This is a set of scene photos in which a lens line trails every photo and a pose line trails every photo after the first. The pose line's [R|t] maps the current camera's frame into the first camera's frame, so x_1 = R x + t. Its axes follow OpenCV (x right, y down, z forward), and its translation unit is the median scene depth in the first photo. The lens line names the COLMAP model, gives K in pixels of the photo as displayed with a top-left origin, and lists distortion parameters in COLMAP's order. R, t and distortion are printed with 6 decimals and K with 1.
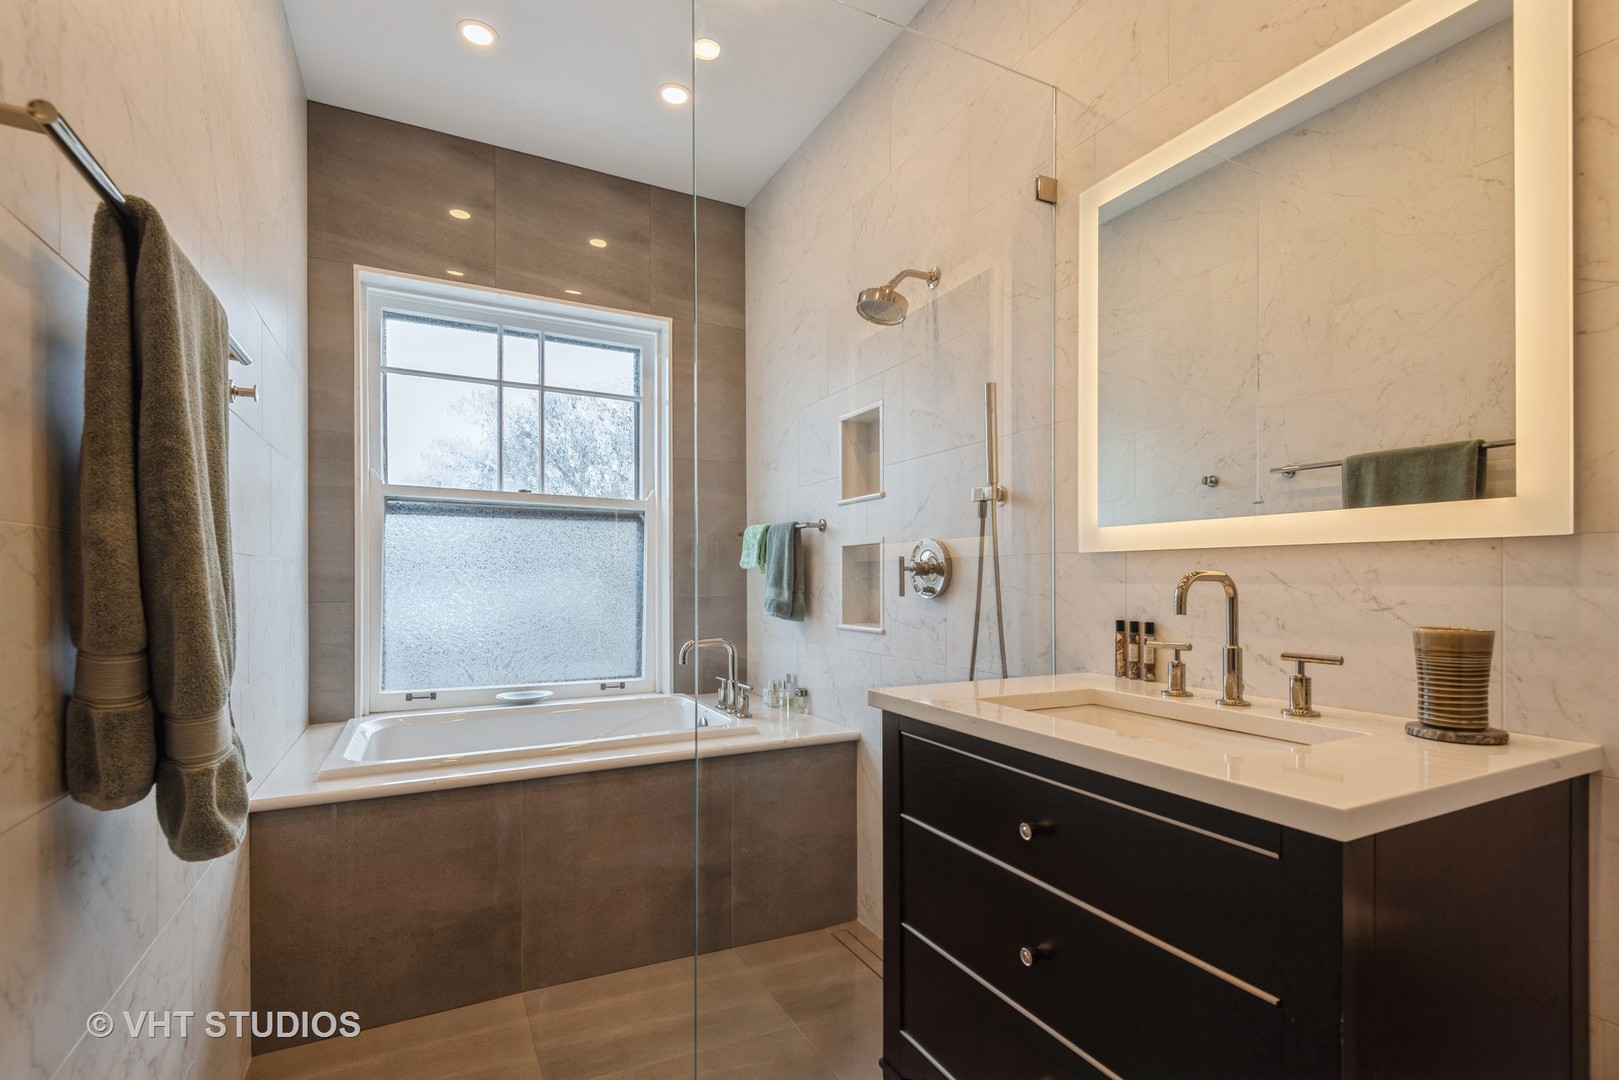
lens RADIAL K [[738.0, 0, 811.0], [0, 738.0, 547.4], [0, 0, 1]] dist [0.024286, -0.010582]
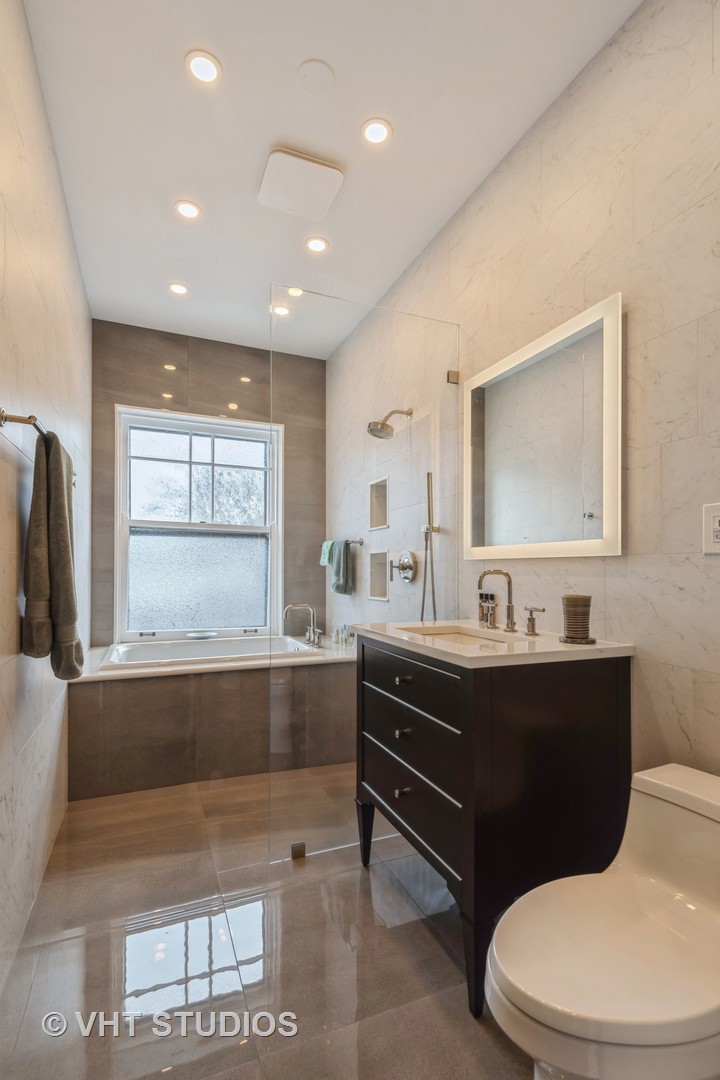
lens RADIAL K [[492.3, 0, 358.2], [0, 492.3, 542.3], [0, 0, 1]] dist [0.024286, -0.010582]
pose [[0.996880, -0.000711, -0.078929, 0.141980], [-0.000415, 0.999898, -0.014247, -0.016279], [0.078931, 0.014235, 0.996778, -0.281875]]
